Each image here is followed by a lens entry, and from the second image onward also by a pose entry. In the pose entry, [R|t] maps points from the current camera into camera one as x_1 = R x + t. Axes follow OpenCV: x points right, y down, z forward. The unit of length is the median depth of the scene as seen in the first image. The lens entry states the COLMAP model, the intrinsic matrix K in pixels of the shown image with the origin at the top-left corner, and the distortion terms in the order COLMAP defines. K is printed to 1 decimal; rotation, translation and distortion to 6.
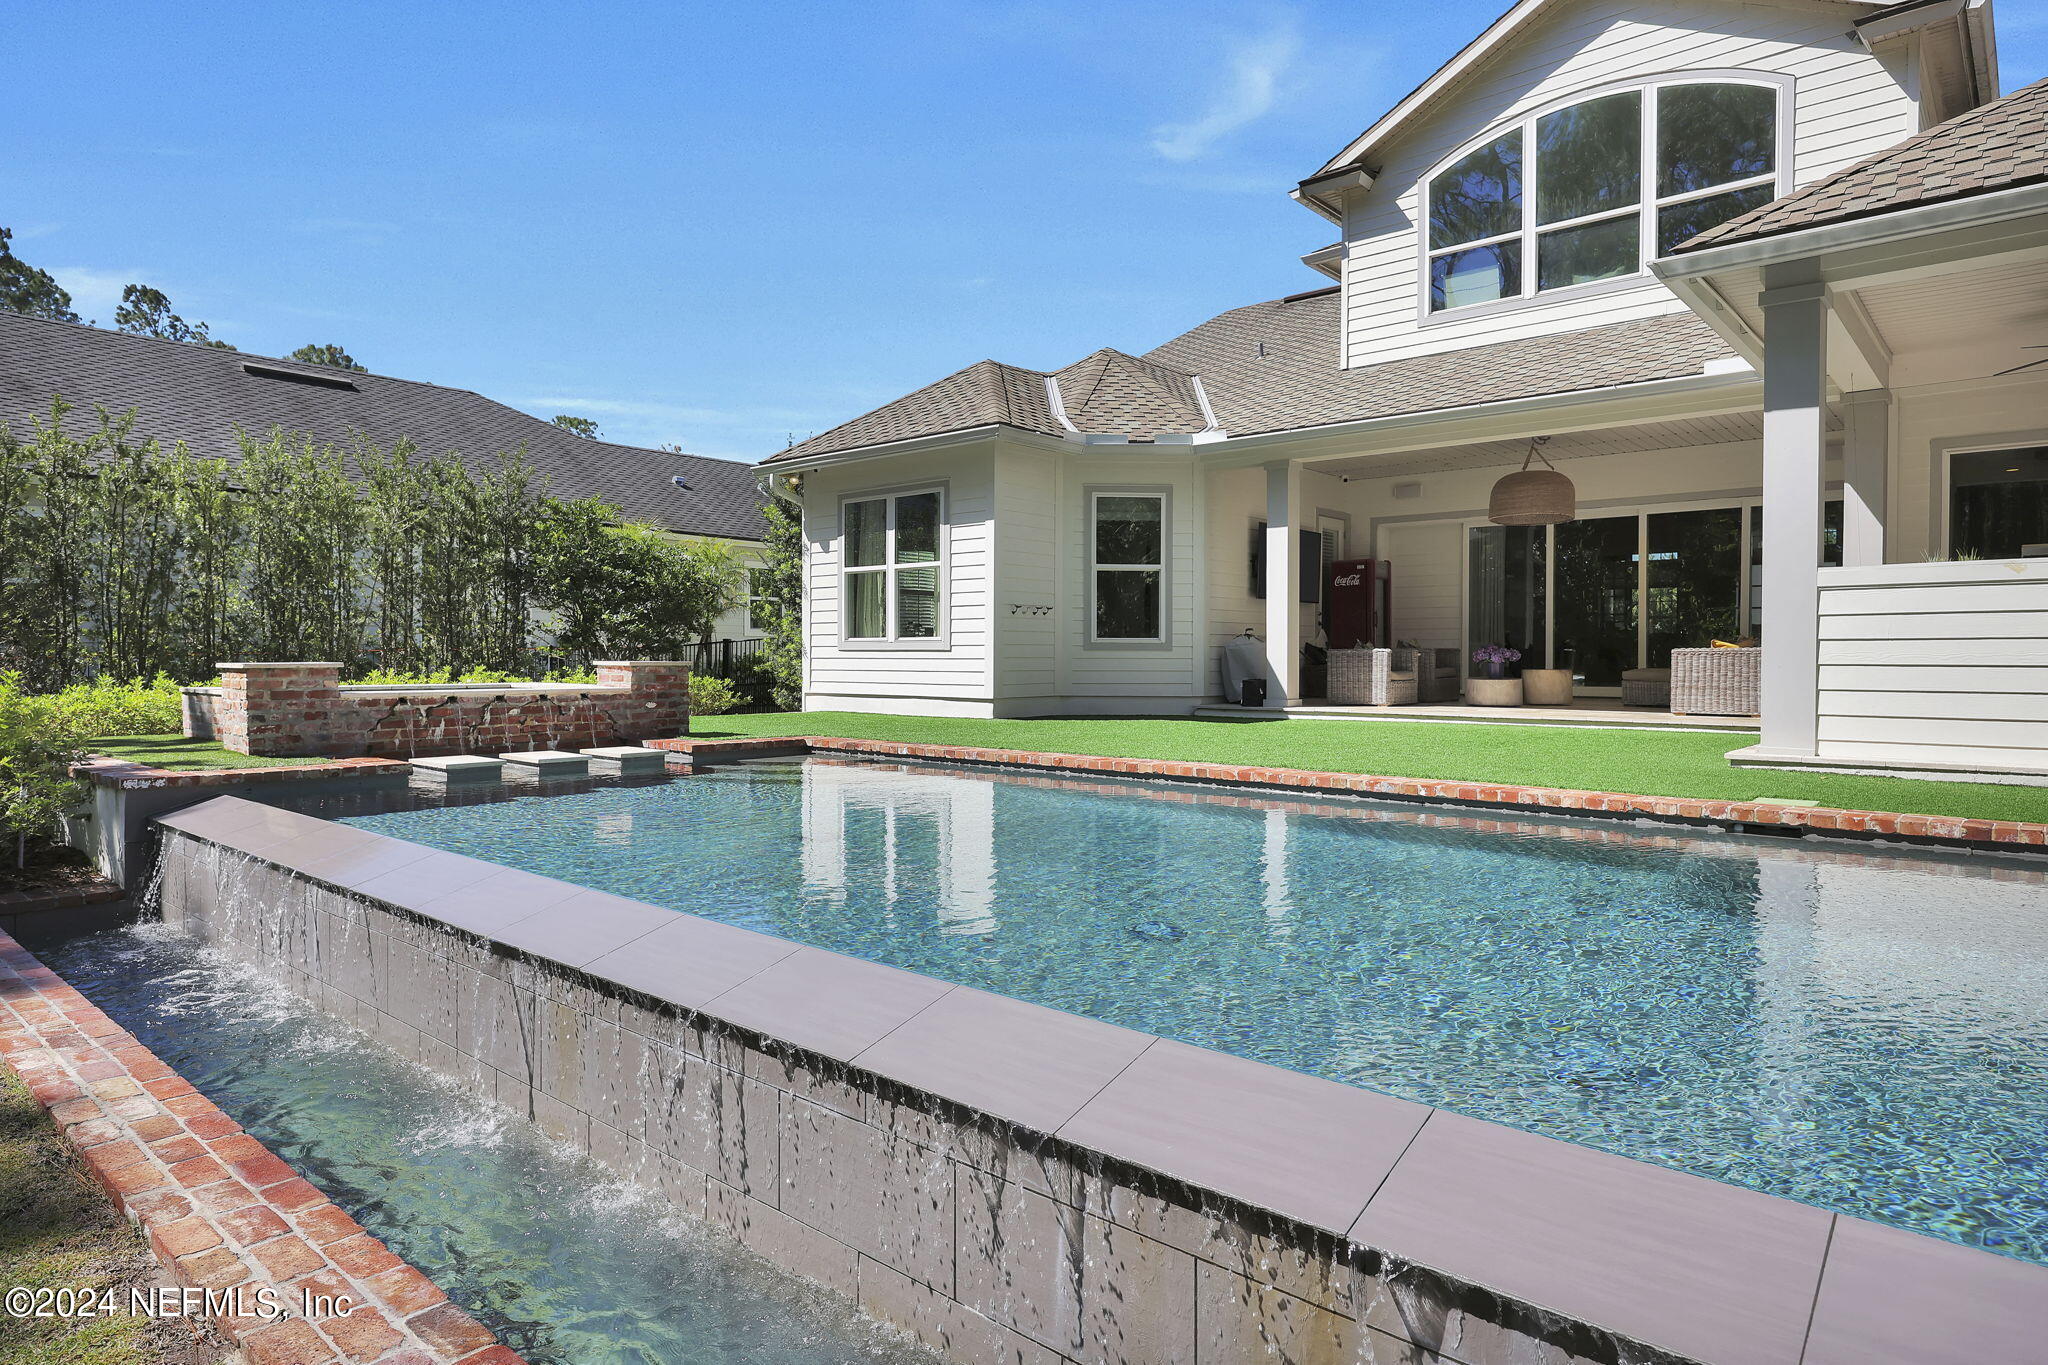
lens RADIAL K [[1203.2, 0, 1024.0], [0, 1203.2, 682.5], [0, 0, 1]] dist [0.000371, 0.001018]
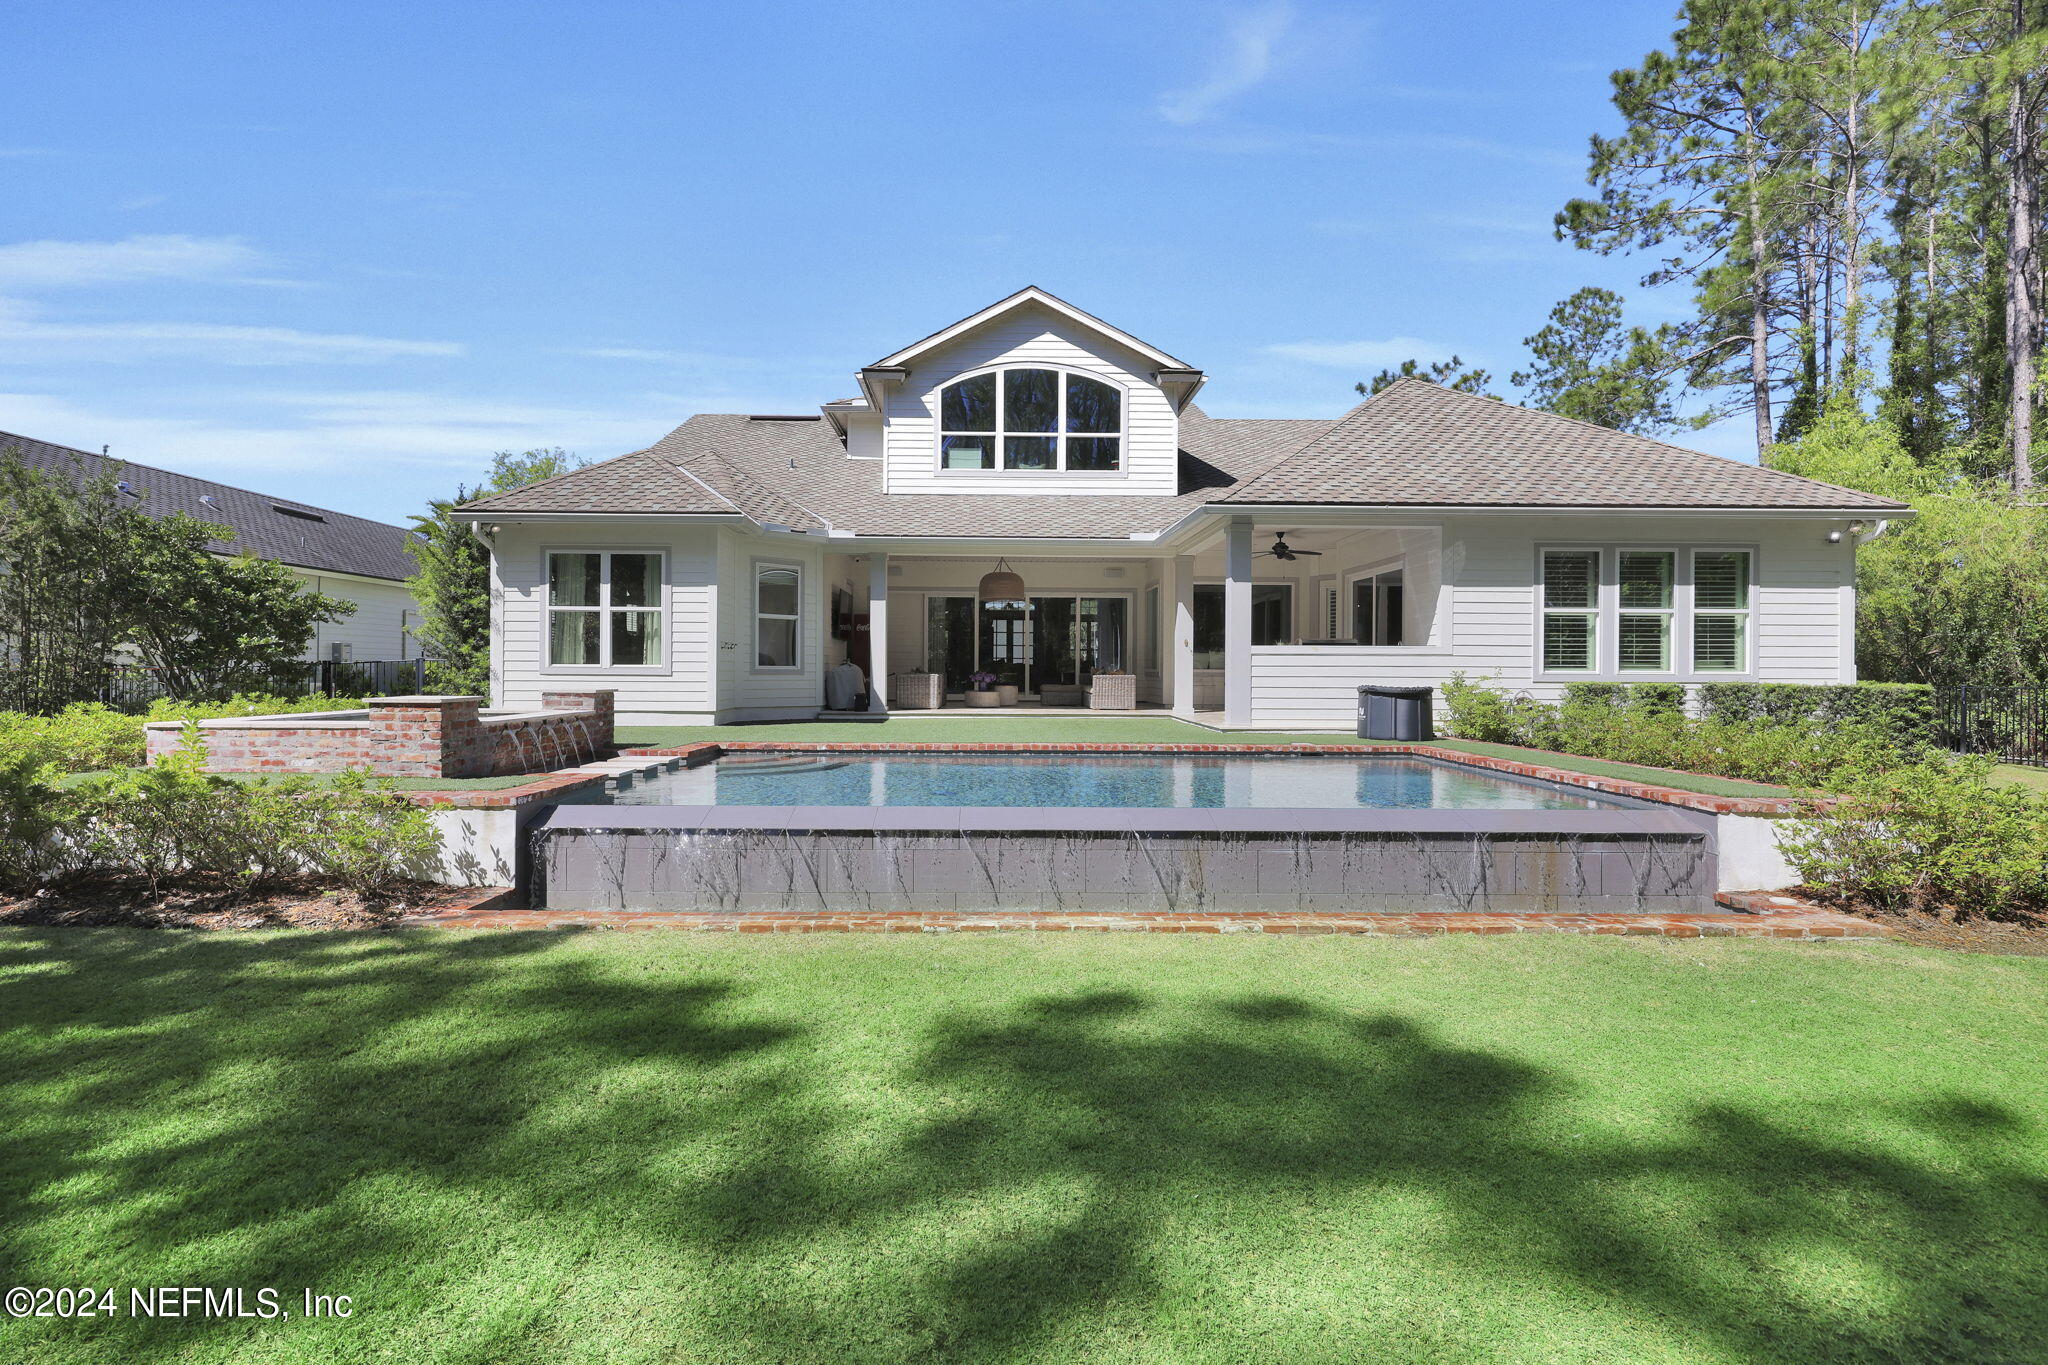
lens RADIAL K [[976.9, 0, 1018.4], [0, 976.9, 678.3], [0, 0, 1]] dist [0.003137, 0.000230]
pose [[0.726685, -0.004177, 0.686958, -0.521945], [0.010435, 0.999933, -0.004959, -0.014567], [-0.686892, 0.010772, 0.726680, -0.037755]]
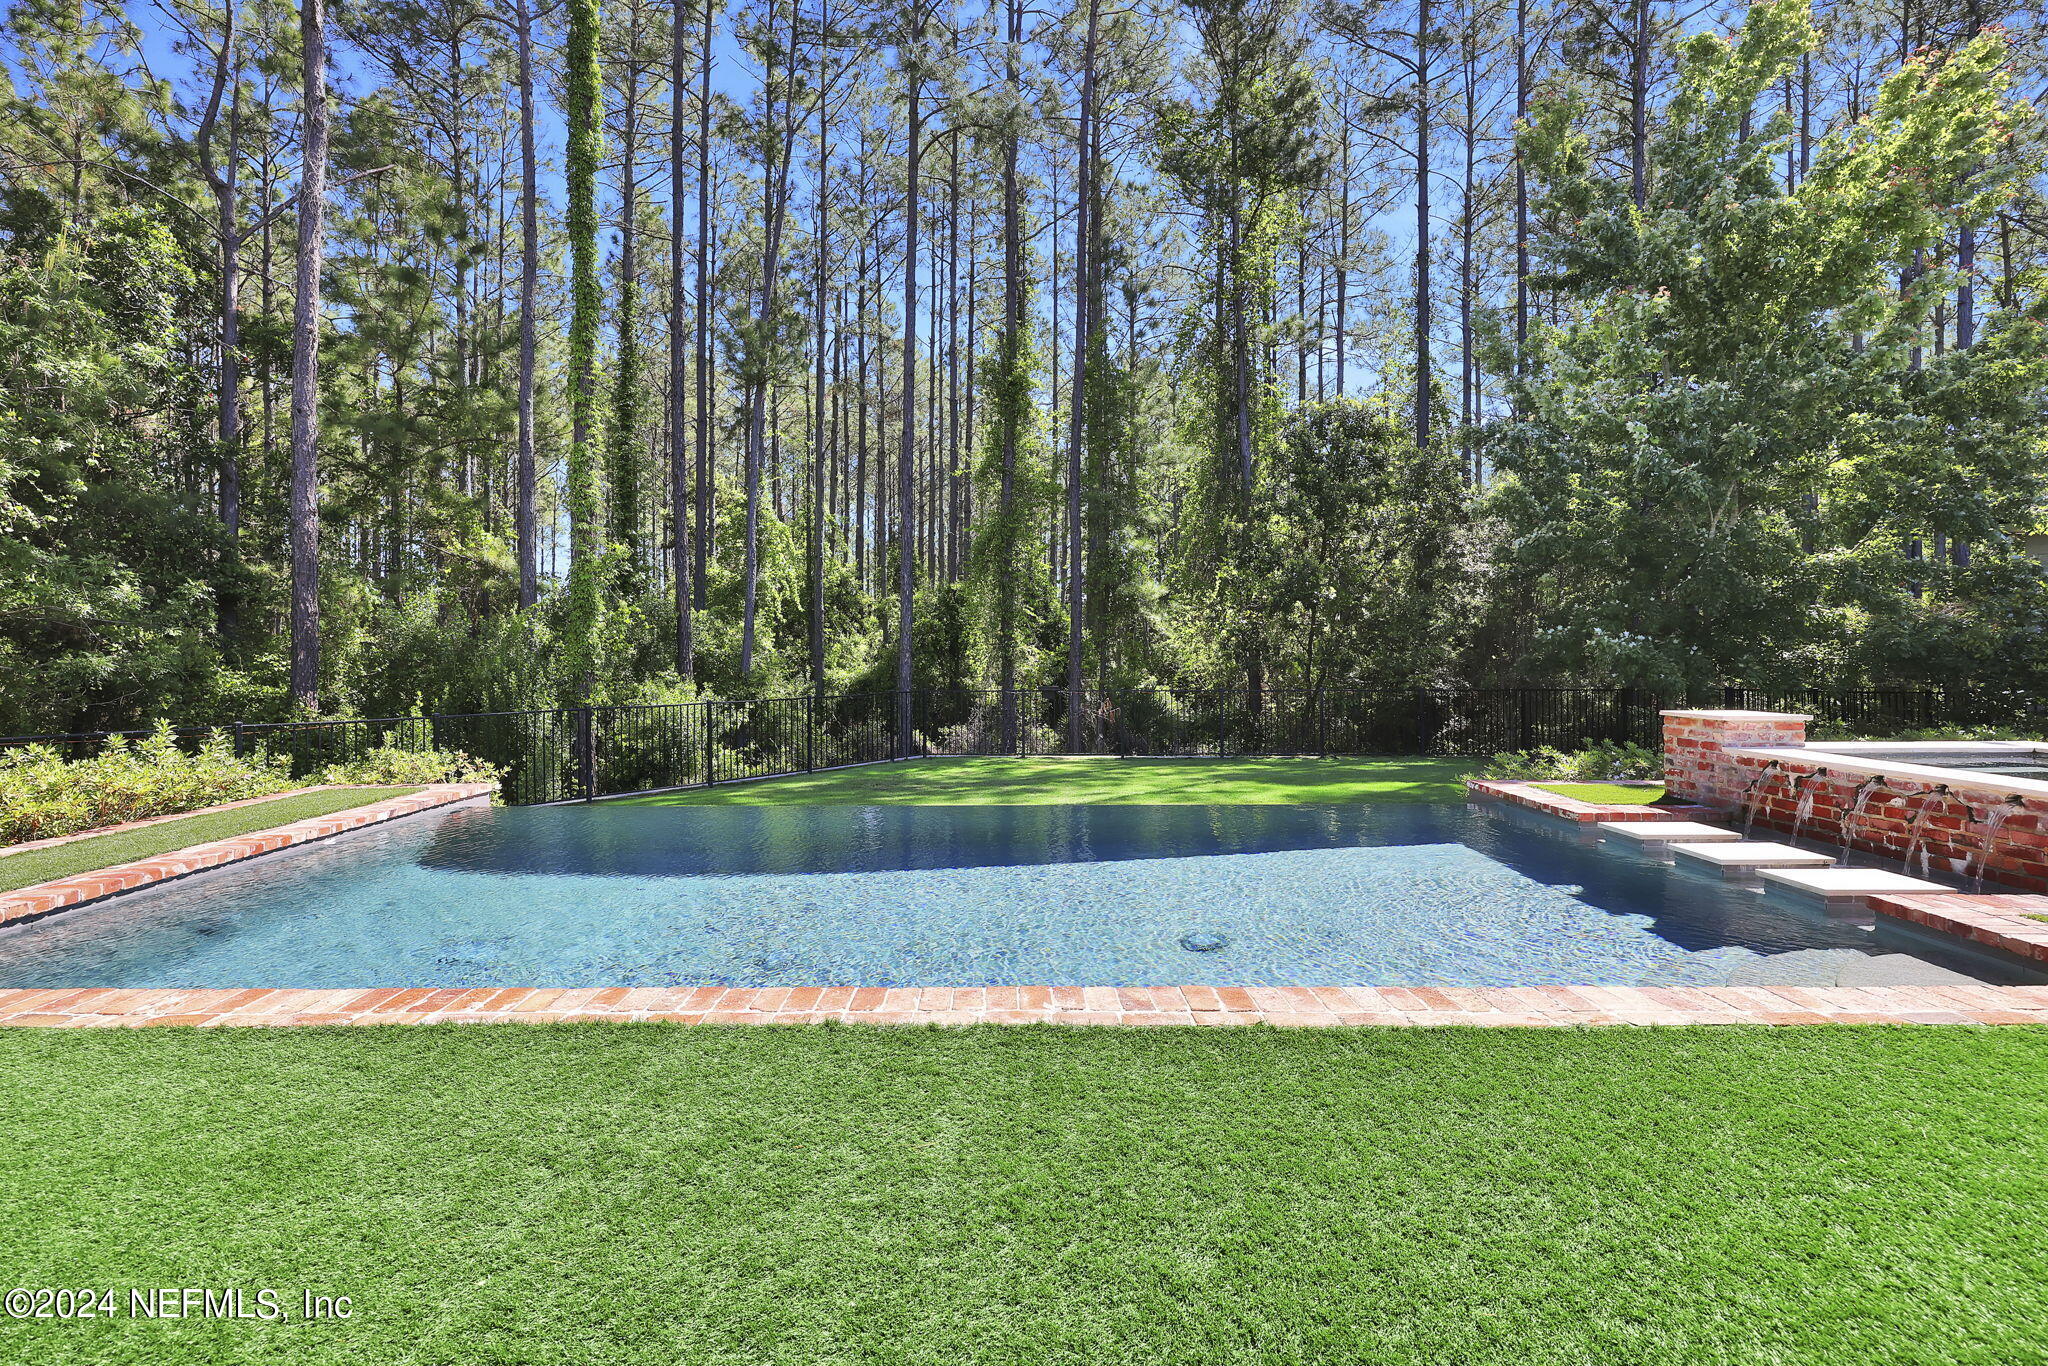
lens RADIAL K [[902.6, 0, 1033.7], [0, 902.6, 662.9], [0, 0, 1]] dist [0.003901, 0.000234]
pose [[-0.731107, 0.005833, -0.682238, 0.208274], [-0.015646, 0.999557, 0.025312, -0.042575], [0.682084, 0.029180, -0.730692, 0.712813]]
